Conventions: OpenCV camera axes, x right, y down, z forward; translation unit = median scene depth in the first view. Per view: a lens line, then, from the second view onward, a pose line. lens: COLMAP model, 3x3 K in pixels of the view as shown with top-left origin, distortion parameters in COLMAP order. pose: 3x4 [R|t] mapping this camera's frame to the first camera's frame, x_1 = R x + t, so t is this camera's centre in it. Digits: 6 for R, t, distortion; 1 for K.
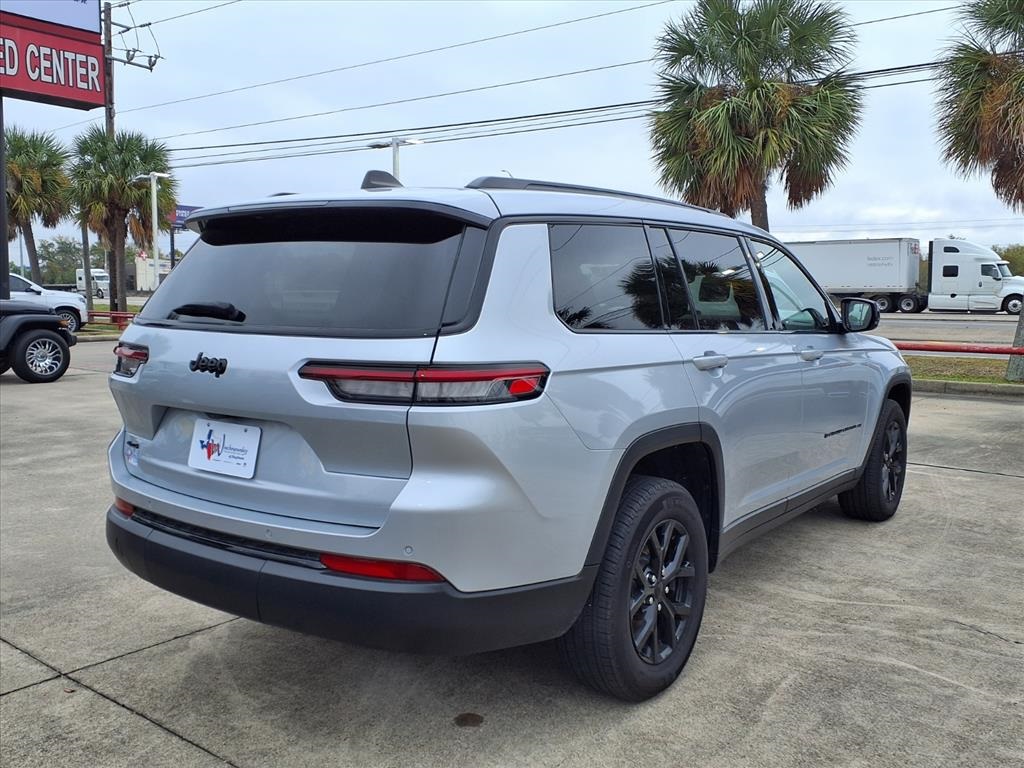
lens RADIAL K [[950.4, 0, 513.3], [0, 950.4, 383.3], [0, 0, 1]] dist [0.036096, 0.000000]
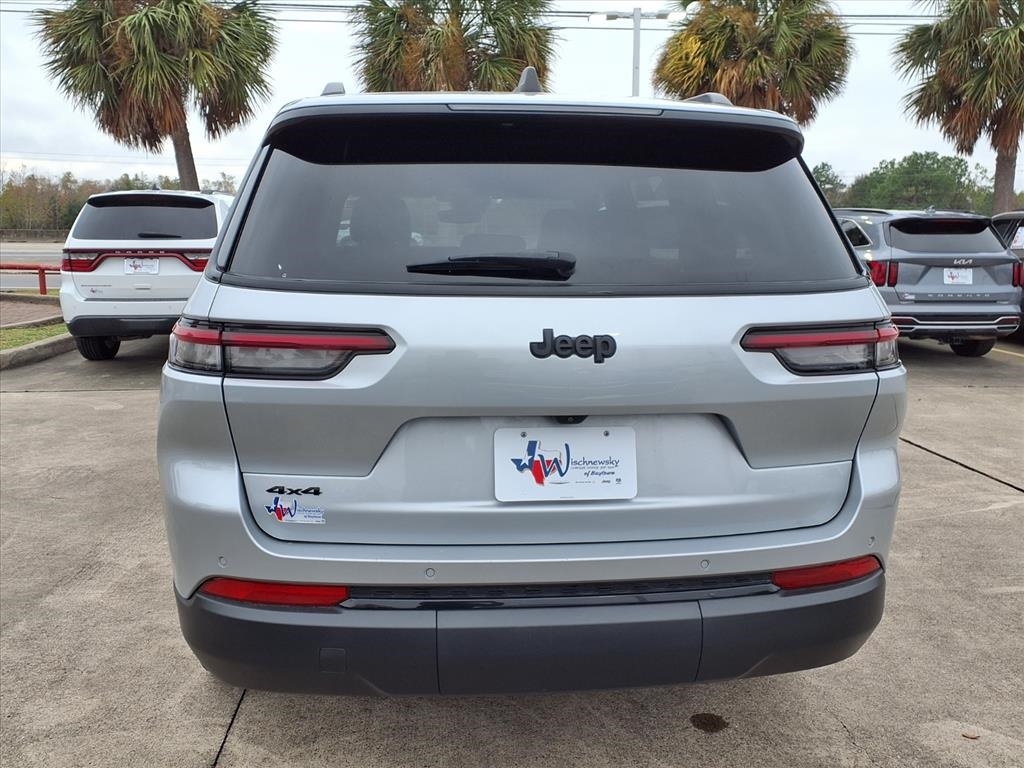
lens RADIAL K [[902.7, 0, 469.6], [0, 902.7, 381.0], [0, 0, 1]] dist [0.051486, -0.040213]
pose [[0.721538, -0.117597, 0.682315, -0.789461], [0.062395, 0.992505, 0.105077, -0.064513], [-0.689558, -0.033244, 0.723467, 0.573121]]
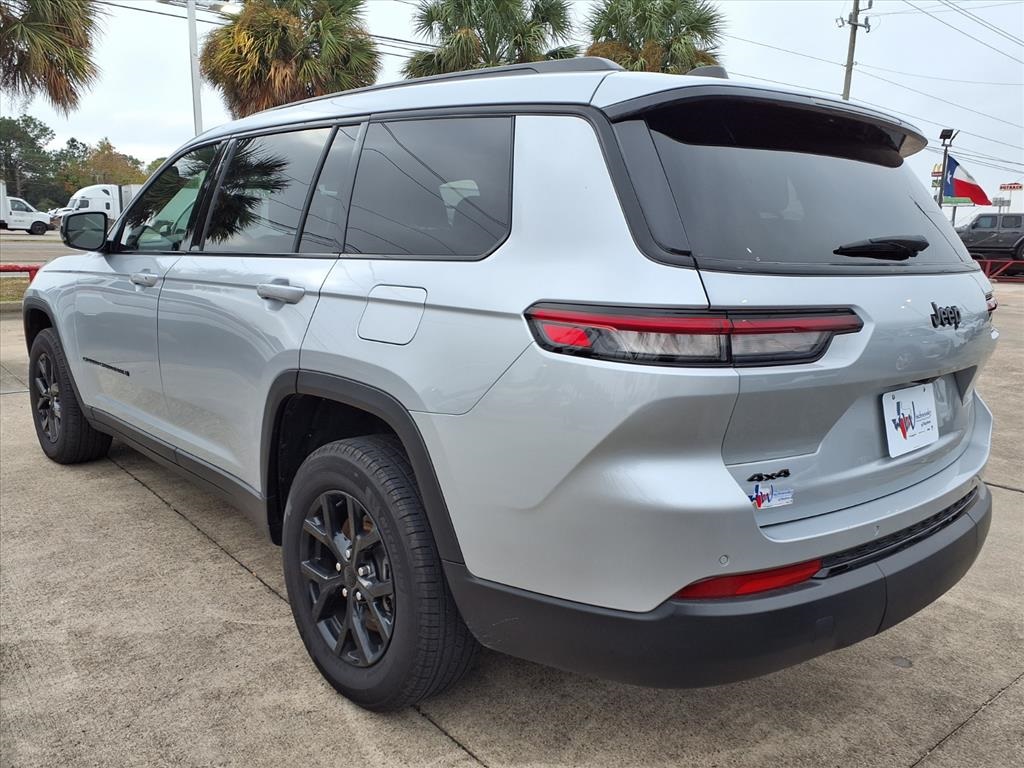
lens RADIAL K [[833.6, 0, 511.7], [0, 833.6, 389.2], [0, 0, 1]] dist [0.034077, -0.016166]
pose [[0.191718, -0.187720, 0.963331, -1.043323], [0.065096, 0.981809, 0.178365, -0.104901], [-0.979289, 0.028514, 0.200450, 1.182095]]
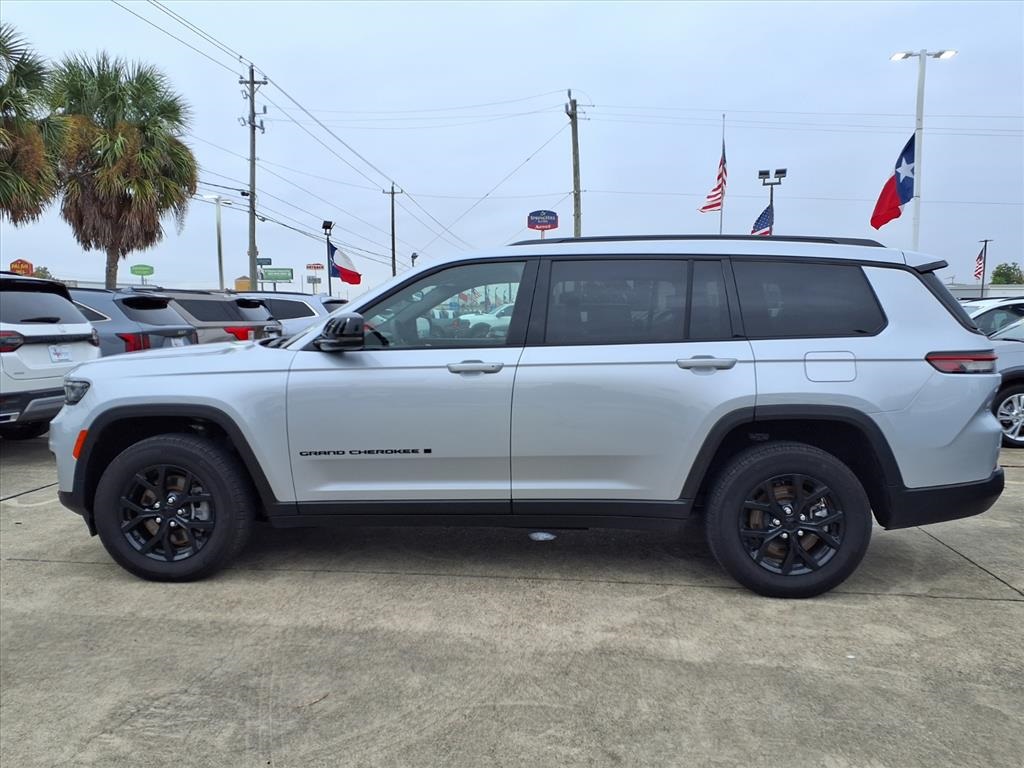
lens RADIAL K [[833.6, 0, 508.3], [0, 833.6, 382.0], [0, 0, 1]] dist [0.034077, -0.016166]
pose [[-0.561478, -0.079995, 0.823616, -1.186800], [0.064430, 0.988068, 0.139891, -0.247207], [-0.824980, 0.131611, -0.549625, 2.619473]]
